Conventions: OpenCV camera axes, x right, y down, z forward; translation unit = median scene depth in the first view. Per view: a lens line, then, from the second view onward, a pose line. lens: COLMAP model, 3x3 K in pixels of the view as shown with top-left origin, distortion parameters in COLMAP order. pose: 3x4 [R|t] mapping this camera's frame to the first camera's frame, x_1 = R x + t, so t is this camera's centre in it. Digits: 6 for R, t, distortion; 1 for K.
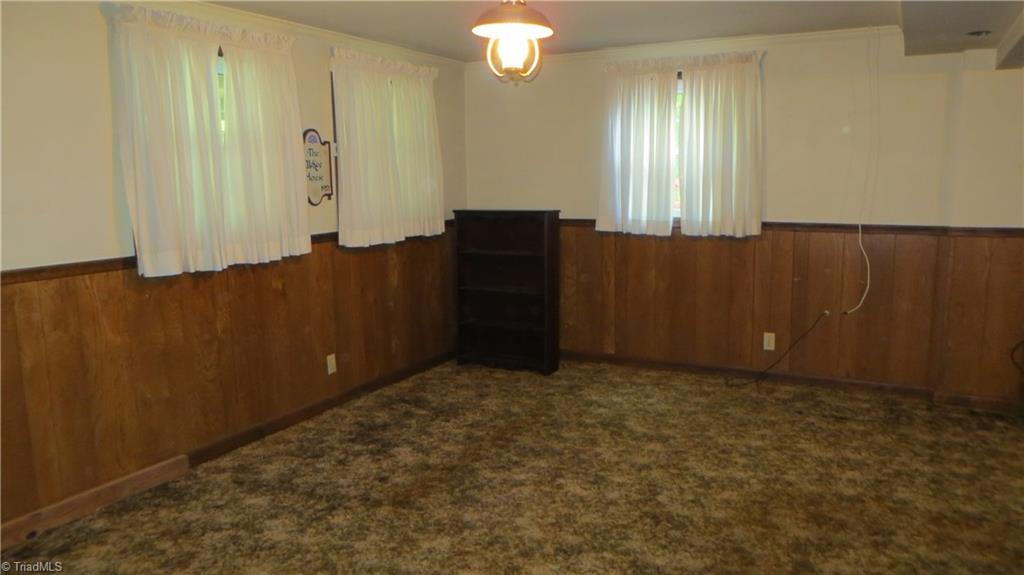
lens RADIAL K [[771.1, 0, 506.4], [0, 771.1, 286.7], [0, 0, 1]] dist [-0.020469, -0.002289]
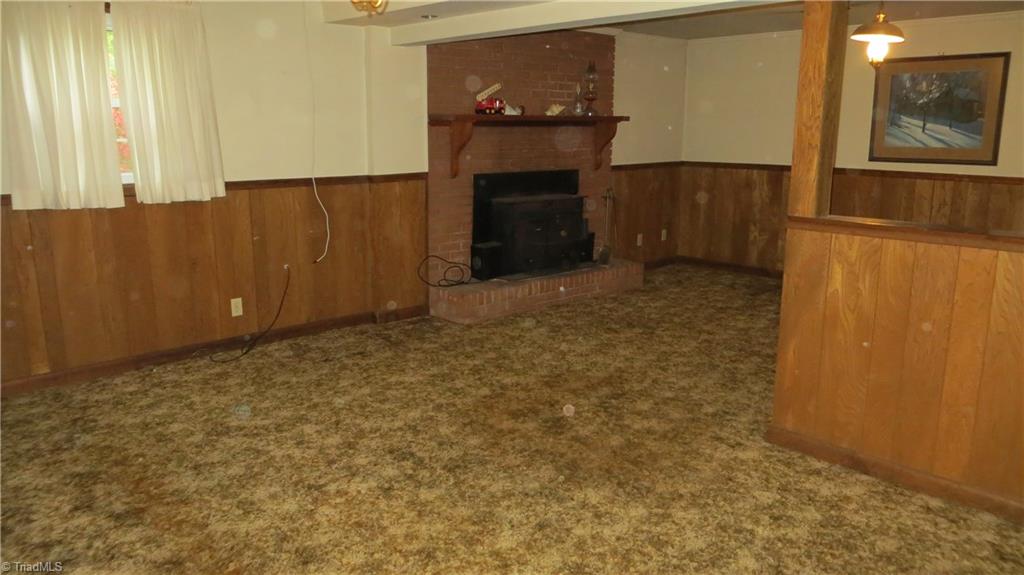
lens RADIAL K [[781.0, 0, 507.8], [0, 781.0, 276.0], [0, 0, 1]] dist [0.007186, 0.003872]
pose [[0.345017, -0.170305, 0.923017, -0.506423], [0.137509, 0.981961, 0.129782, -0.054229], [-0.928469, 0.082146, 0.362212, 0.387071]]
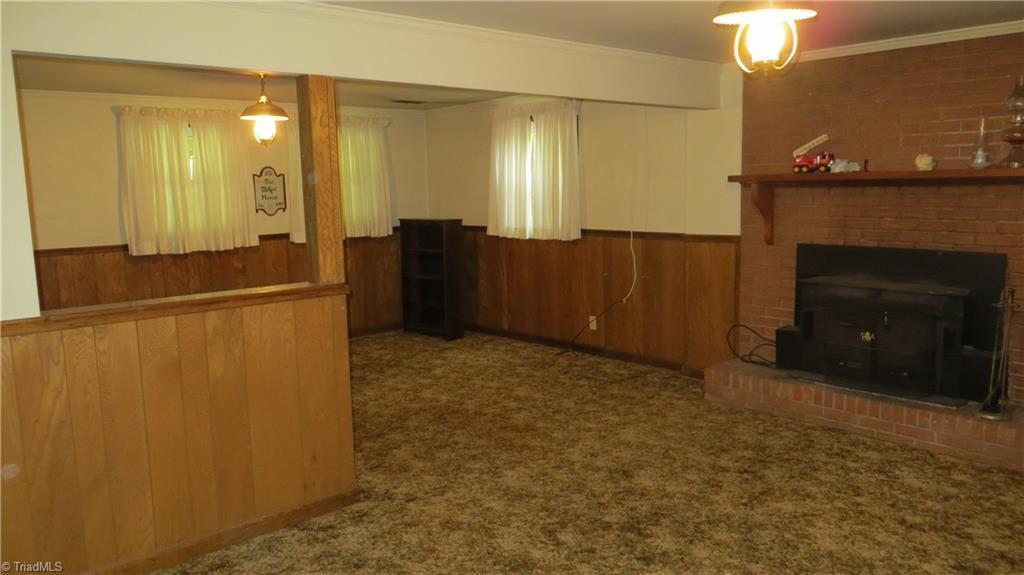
lens RADIAL K [[781.0, 0, 507.8], [0, 781.0, 276.0], [0, 0, 1]] dist [0.007186, 0.003872]
pose [[0.935495, 0.030274, -0.352041, 0.774801], [-0.039055, 0.999077, -0.017866, 0.026239], [0.351175, 0.030462, 0.935814, -0.308901]]
